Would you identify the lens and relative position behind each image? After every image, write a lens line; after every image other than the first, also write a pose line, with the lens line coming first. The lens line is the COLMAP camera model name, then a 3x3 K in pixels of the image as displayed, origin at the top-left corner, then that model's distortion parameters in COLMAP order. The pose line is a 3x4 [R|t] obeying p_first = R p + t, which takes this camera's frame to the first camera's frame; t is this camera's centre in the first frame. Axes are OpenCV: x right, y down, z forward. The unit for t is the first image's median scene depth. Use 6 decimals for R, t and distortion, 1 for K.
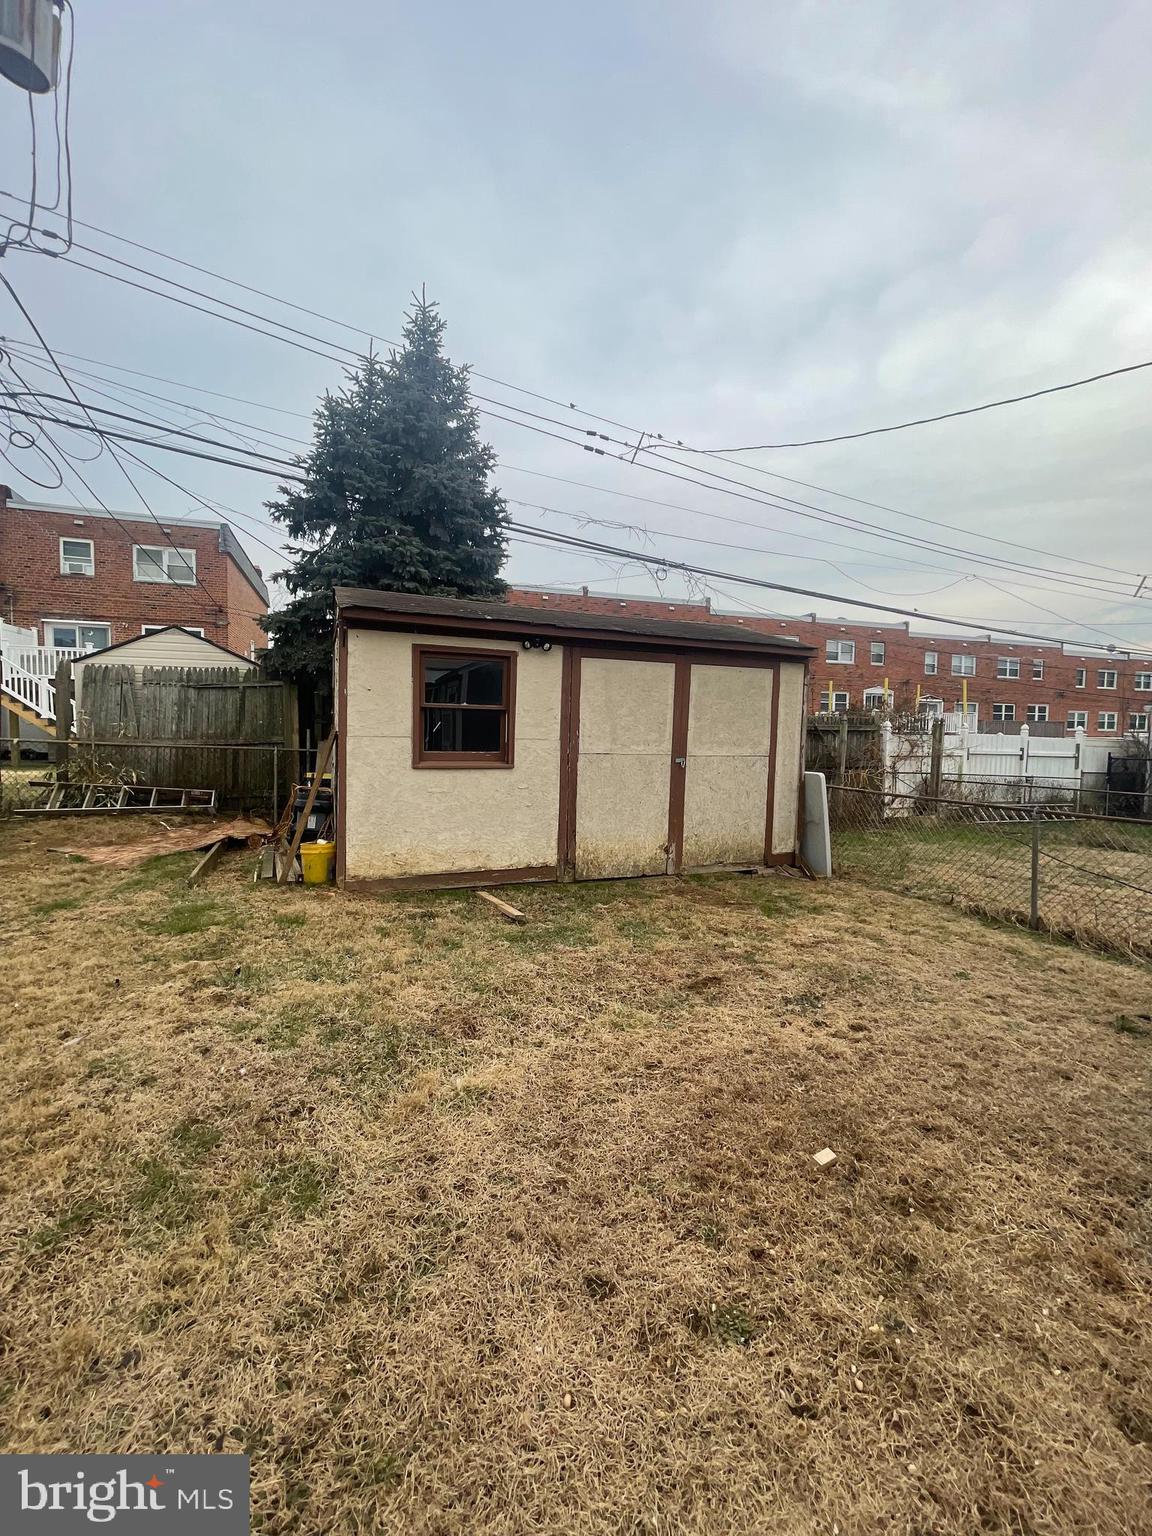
lens RADIAL K [[622.9, 0, 577.0], [0, 622.9, 762.2], [0, 0, 1]] dist [-0.006923, -0.003528]
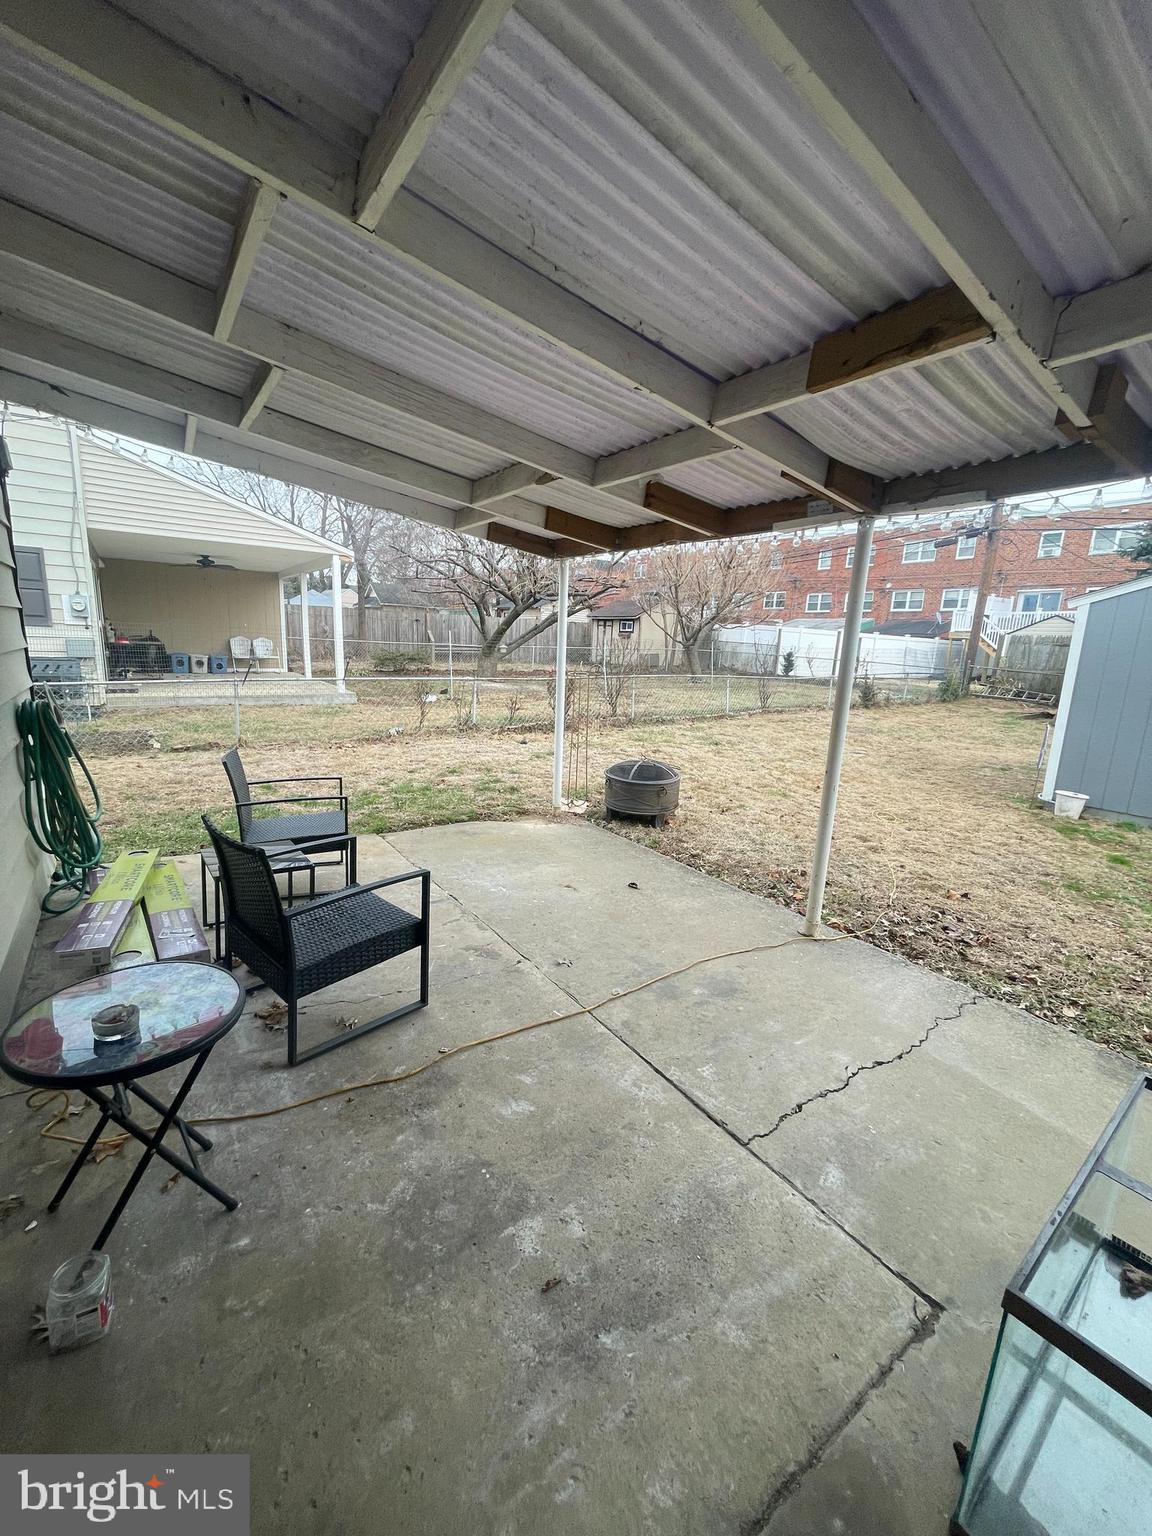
lens RADIAL K [[622.9, 0, 576.4], [0, 622.9, 769.0], [0, 0, 1]] dist [-0.006923, -0.003528]
pose [[0.234926, 0.201569, -0.950884, 1.059154], [-0.091444, 0.978507, 0.184832, 0.048128], [0.967702, 0.043531, 0.248309, -1.058408]]
